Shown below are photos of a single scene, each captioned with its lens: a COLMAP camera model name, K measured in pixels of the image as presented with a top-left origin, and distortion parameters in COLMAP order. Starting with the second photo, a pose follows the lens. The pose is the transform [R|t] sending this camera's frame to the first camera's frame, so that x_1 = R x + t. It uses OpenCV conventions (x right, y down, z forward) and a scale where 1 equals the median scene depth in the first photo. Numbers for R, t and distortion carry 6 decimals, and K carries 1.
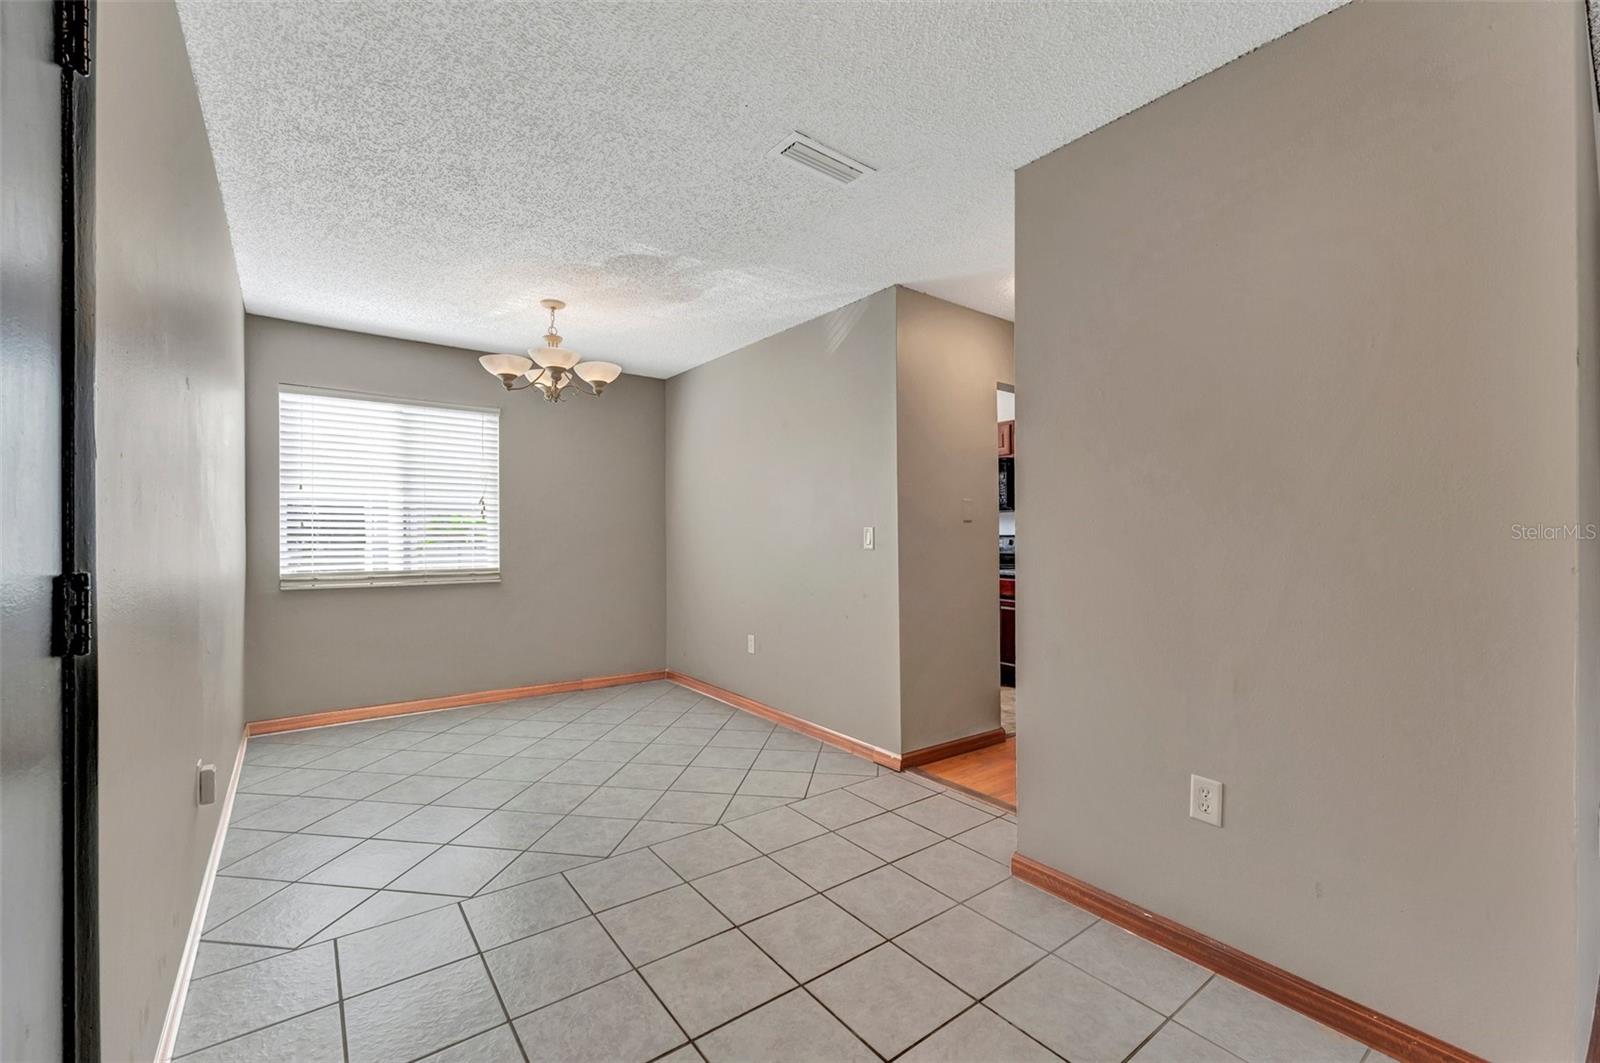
lens RADIAL K [[652.7, 0, 802.2], [0, 652.7, 536.0], [0, 0, 1]] dist [-0.000708, -0.000069]
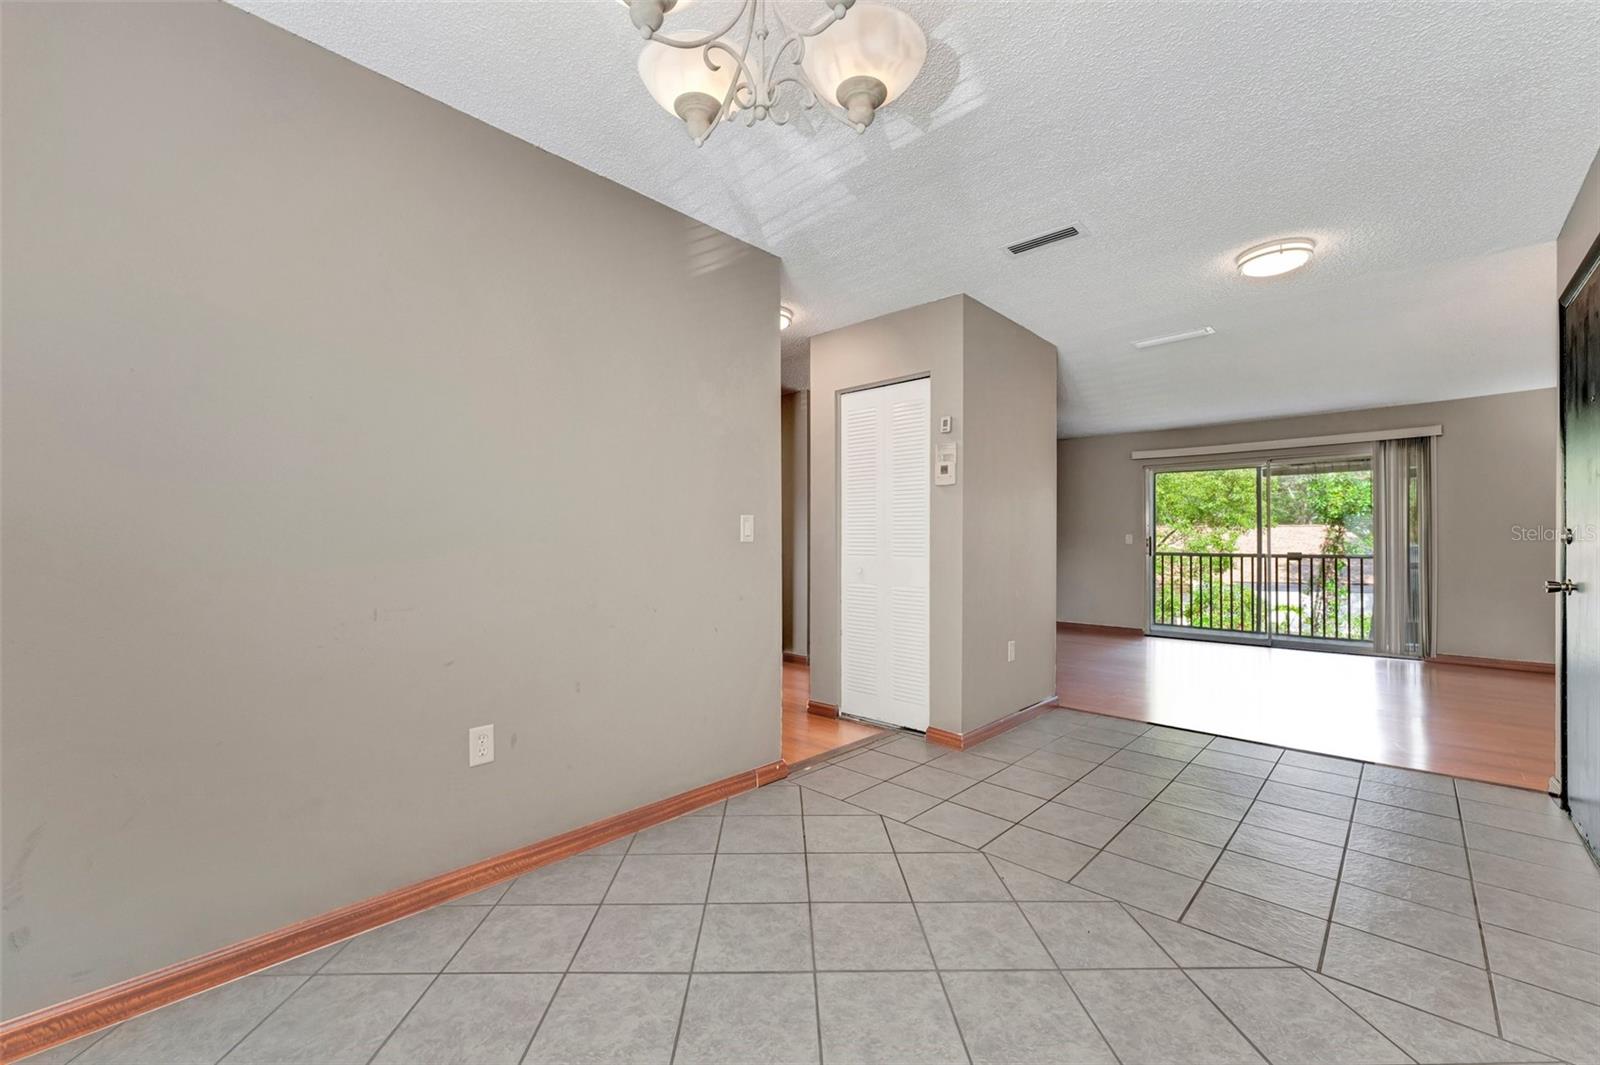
lens RADIAL K [[652.7, 0, 793.8], [0, 652.7, 533.5], [0, 0, 1]] dist [-0.000708, -0.000069]
pose [[-0.151317, 0.001930, 0.988483, -0.674300], [-0.006980, 0.999971, -0.003021, 0.010509], [-0.988461, -0.007356, -0.151300, 0.968006]]
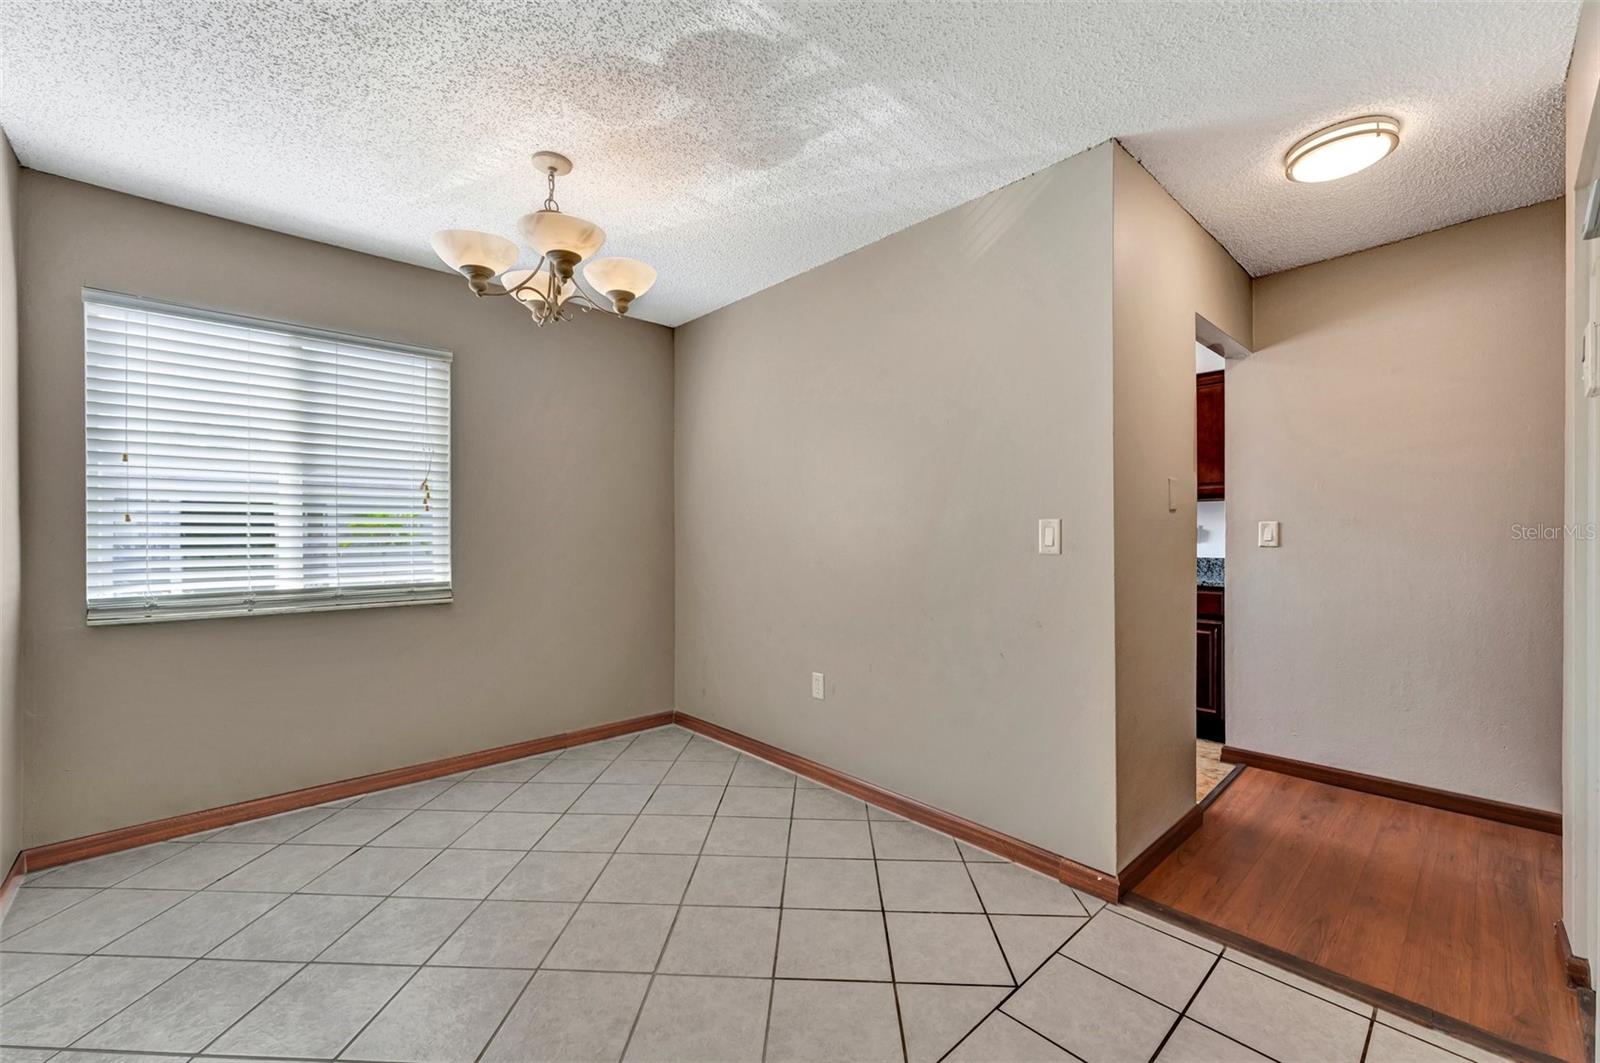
lens RADIAL K [[652.7, 0, 795.2], [0, 652.7, 525.5], [0, 0, 1]] dist [-0.000708, -0.000069]
pose [[0.996788, -0.004293, 0.079974, -0.185085], [0.005231, 0.999920, -0.011525, -0.001159], [-0.079918, 0.011906, 0.996730, 0.333817]]
